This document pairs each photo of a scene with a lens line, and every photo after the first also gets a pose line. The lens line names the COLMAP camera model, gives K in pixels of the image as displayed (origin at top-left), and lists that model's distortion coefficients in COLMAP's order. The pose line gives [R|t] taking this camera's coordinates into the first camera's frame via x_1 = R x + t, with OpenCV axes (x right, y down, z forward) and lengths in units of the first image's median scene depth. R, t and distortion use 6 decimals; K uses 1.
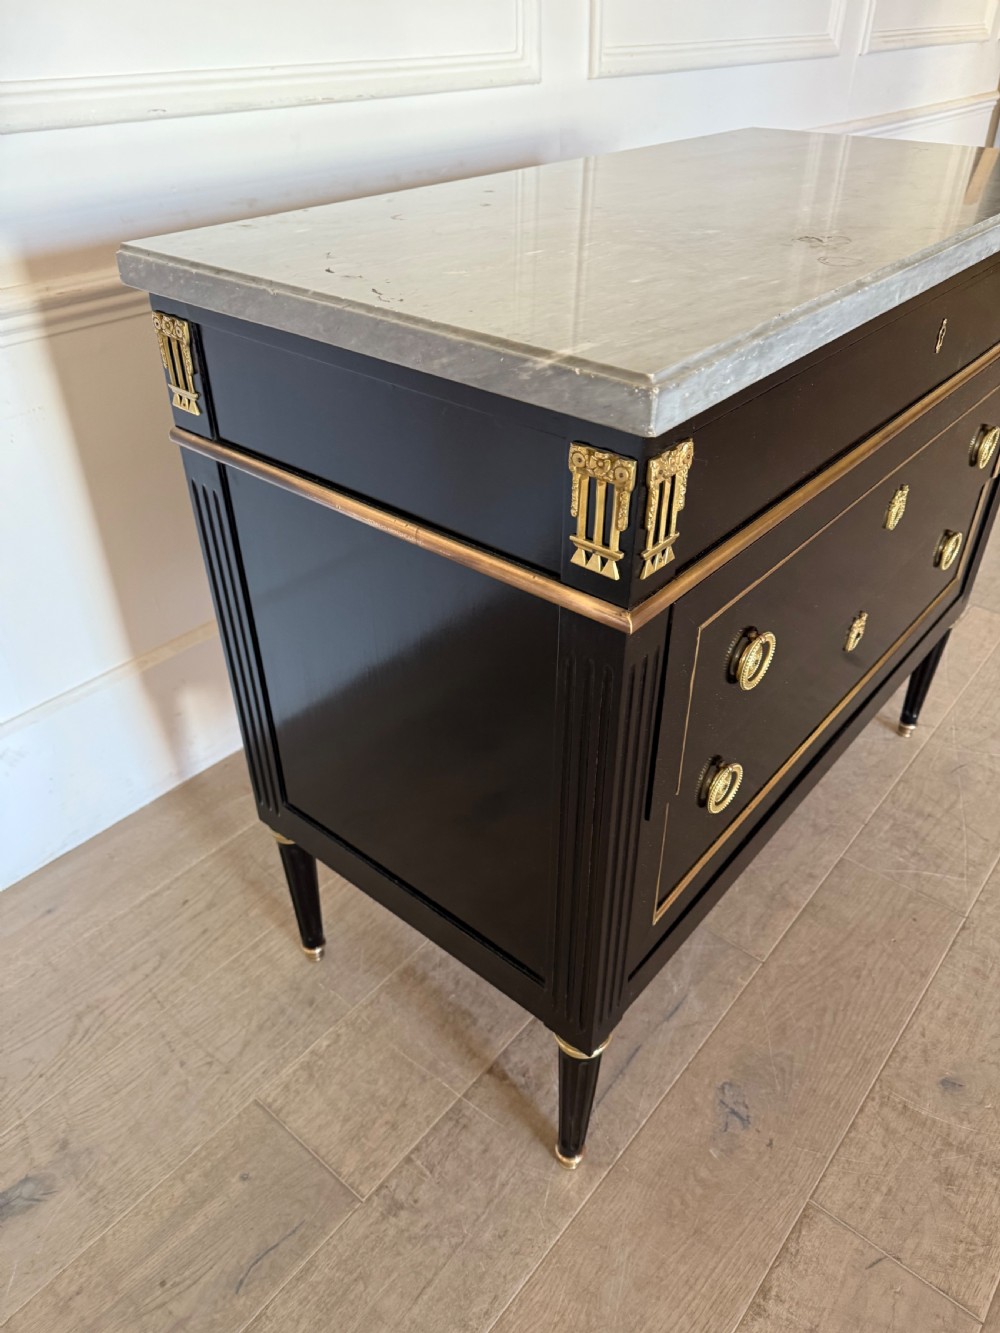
lens RADIAL K [[961.6, 0, 513.2], [0, 961.6, 666.8], [0, 0, 1]] dist [0.000316, -0.005541]
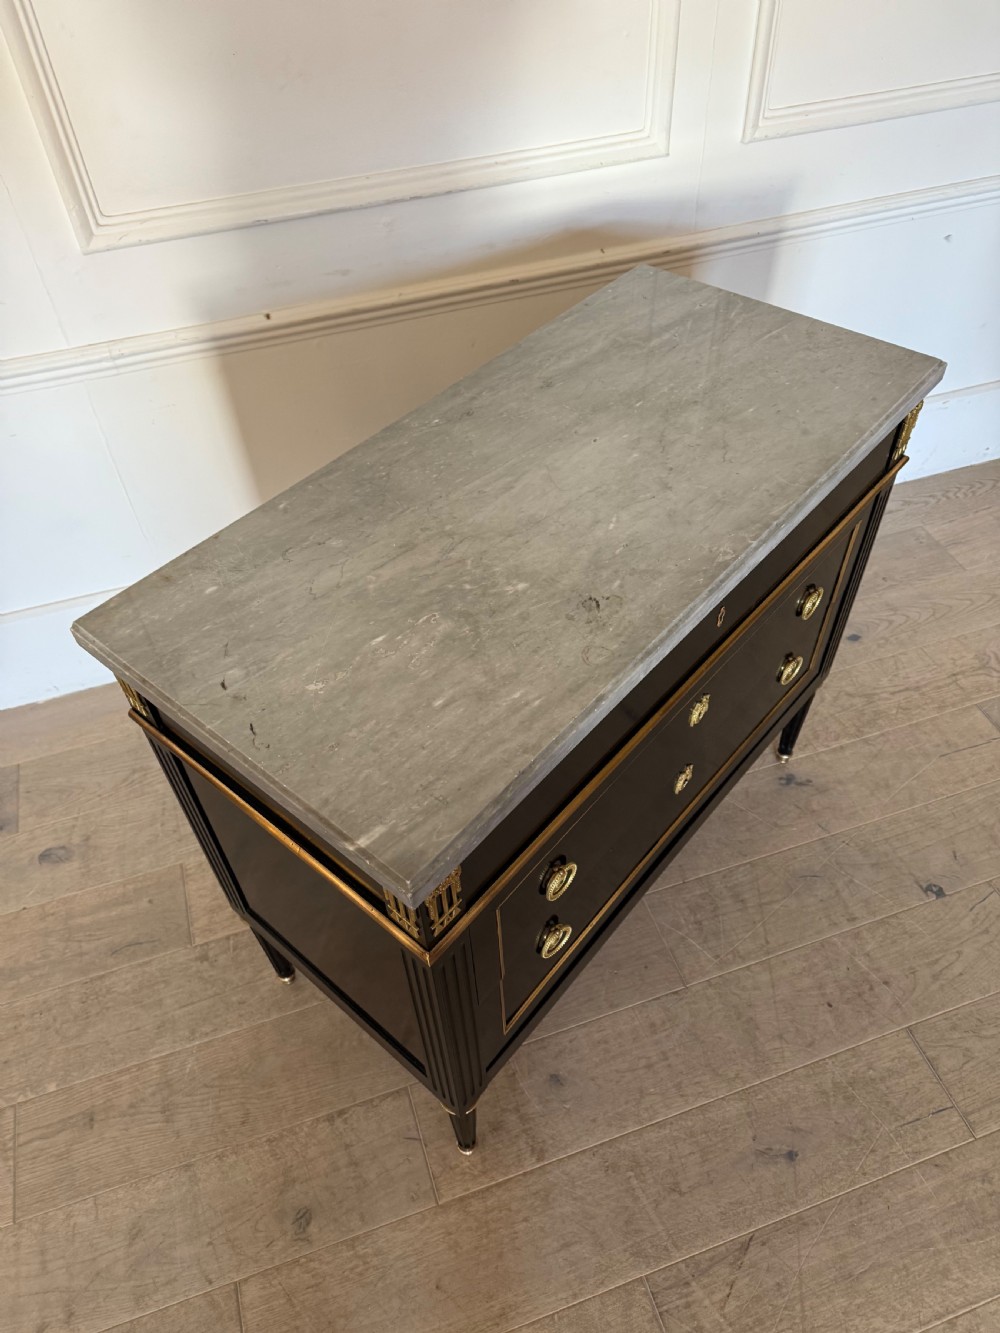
lens RADIAL K [[954.3, 0, 496.5], [0, 954.3, 674.4], [0, 0, 1]] dist [0.031583, -0.046524]
pose [[0.848250, 0.370307, -0.378609, 0.690996], [-0.274305, 0.918740, 0.284030, -0.463080], [0.453022, -0.137074, 0.880899, -0.162808]]
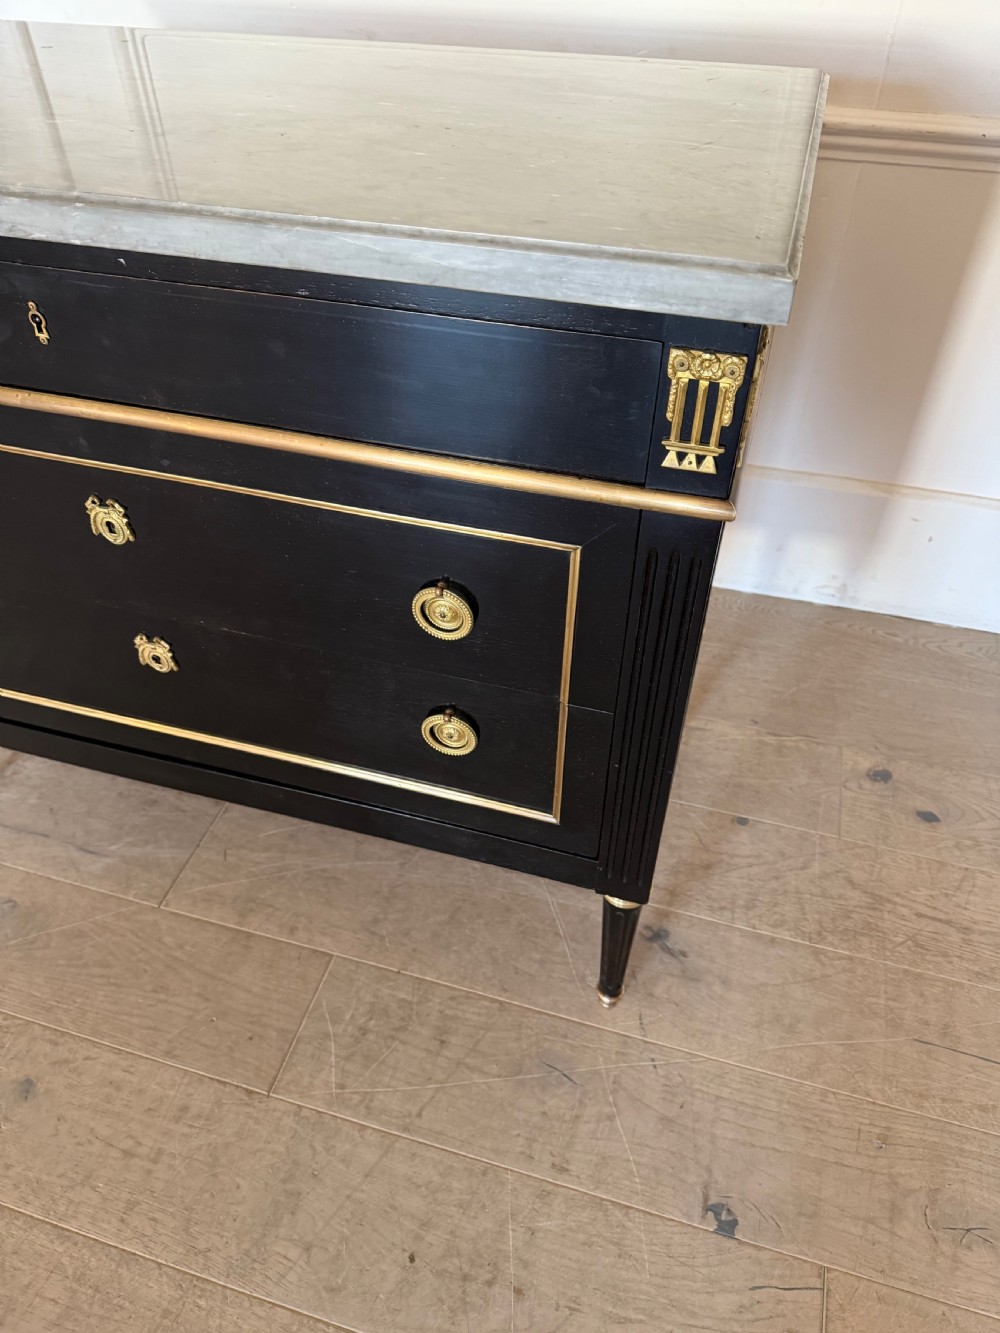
lens RADIAL K [[956.0, 0, 497.8], [0, 956.0, 670.8], [0, 0, 1]] dist [0.003955, -0.010839]
pose [[0.393405, 0.626629, -0.672732, 1.027315], [-0.529295, 0.752675, 0.391569, -0.503892], [0.751717, 0.202028, 0.627778, 0.675681]]
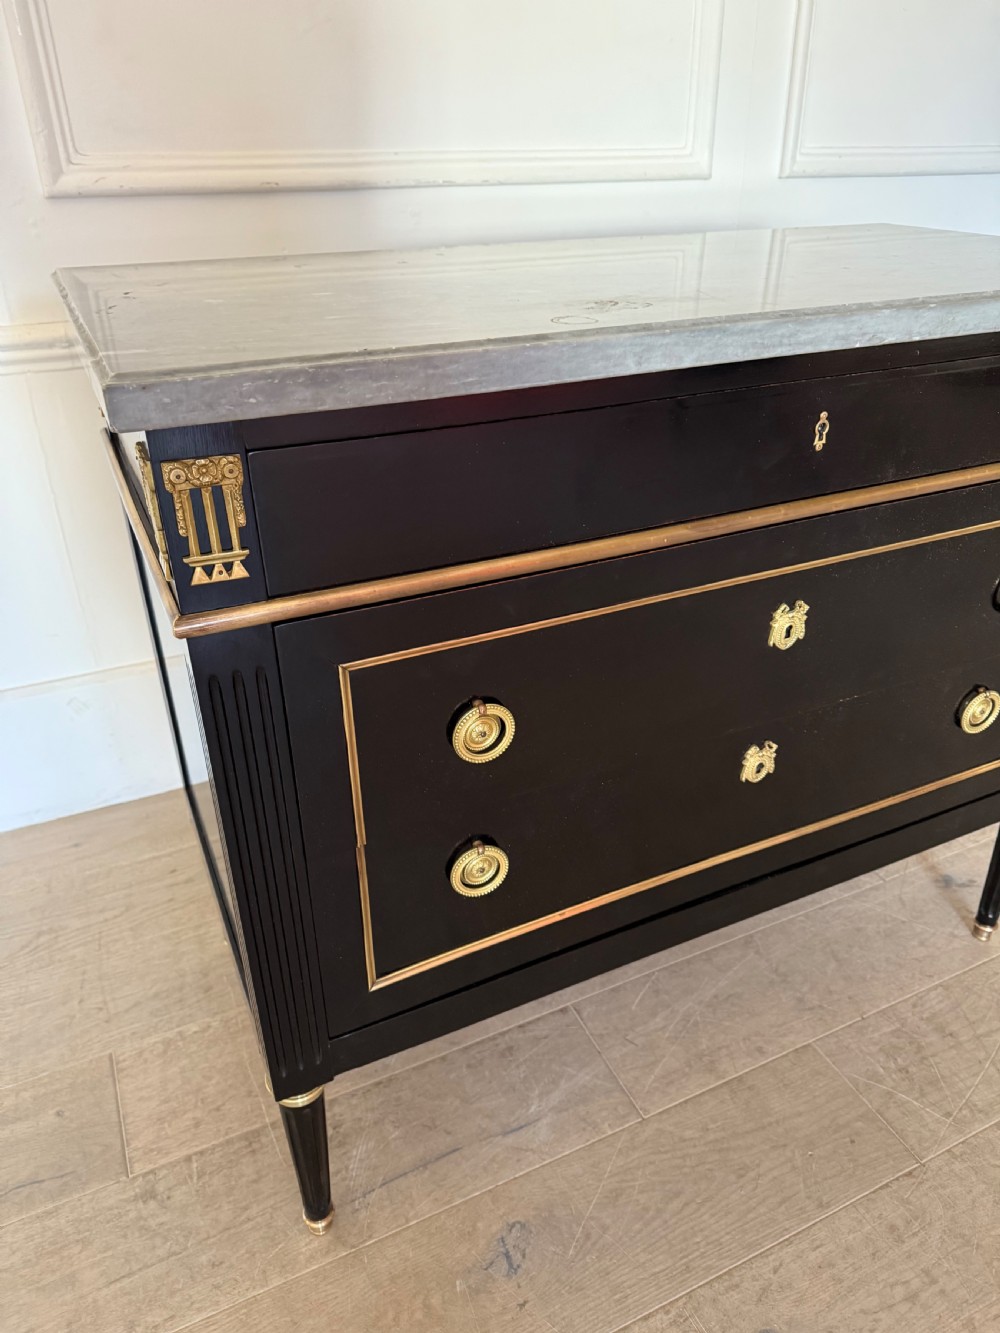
lens RADIAL K [[961.1, 0, 505.8], [0, 961.1, 672.2], [0, 0, 1]] dist [-0.007415, 0.001147]
pose [[0.906052, 0.206267, -0.369492, 0.437679], [-0.240152, 0.969566, -0.047634, -0.018367], [0.348421, 0.131893, 0.928012, 0.100159]]
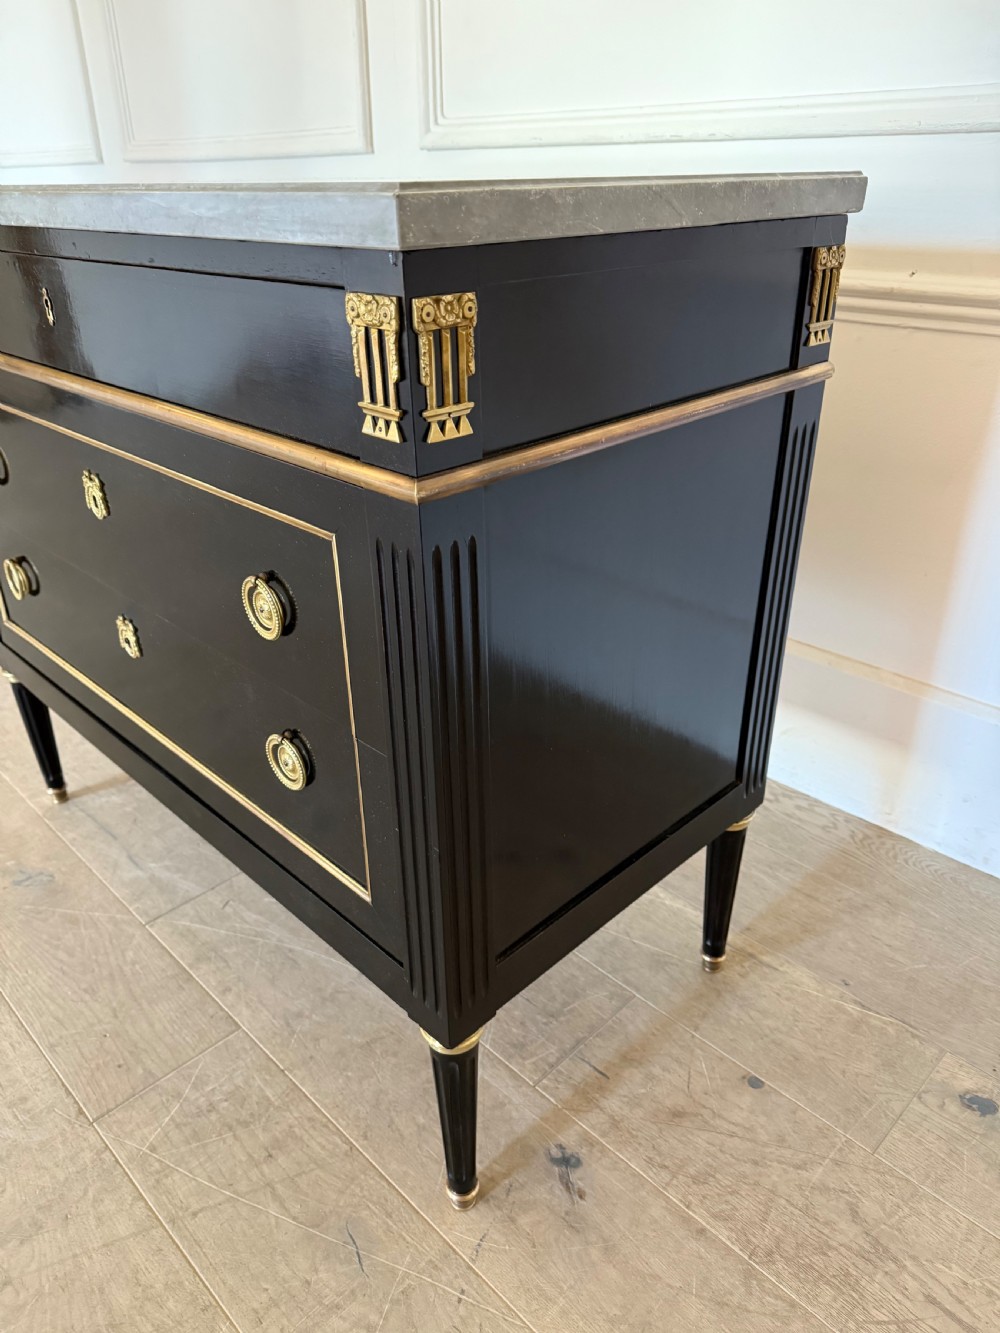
lens RADIAL K [[958.7, 0, 501.5], [0, 958.7, 669.2], [0, 0, 1]] dist [-0.010433, 0.001470]
pose [[-0.100999, 0.458144, -0.883122, 1.122561], [-0.561938, 0.706236, 0.430646, -0.600803], [0.820990, 0.539755, 0.186119, 1.106449]]
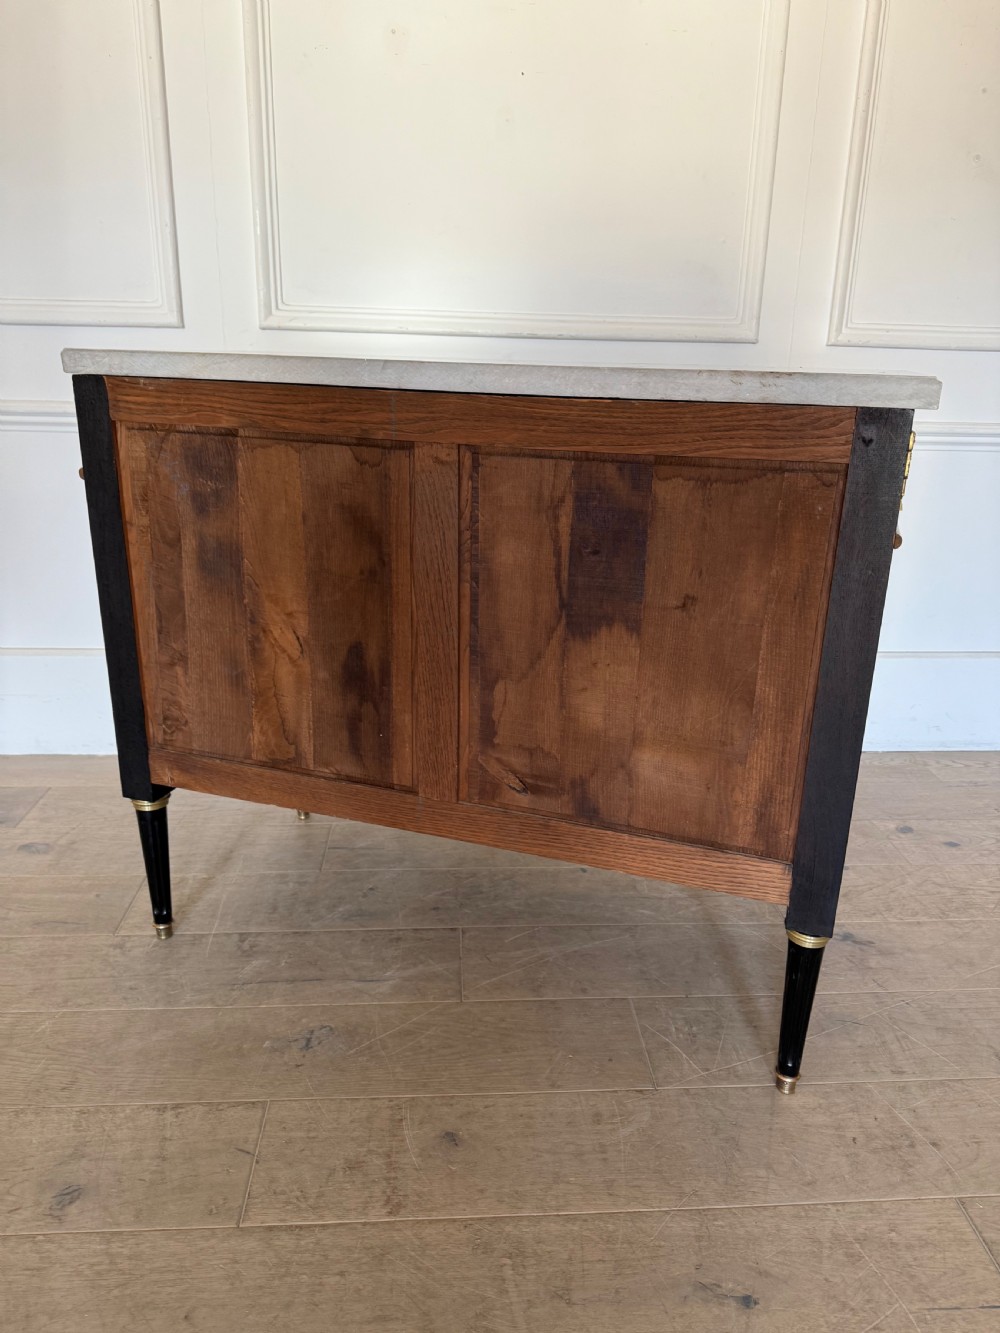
lens RADIAL K [[953.3, 0, 506.1], [0, 953.3, 666.8], [0, 0, 1]] dist [0.013980, -0.016515]
pose [[0.685129, 0.247025, -0.685257, 1.077316], [-0.438449, 0.891089, -0.117142, 0.080590], [0.581688, 0.380708, 0.718819, 0.110262]]
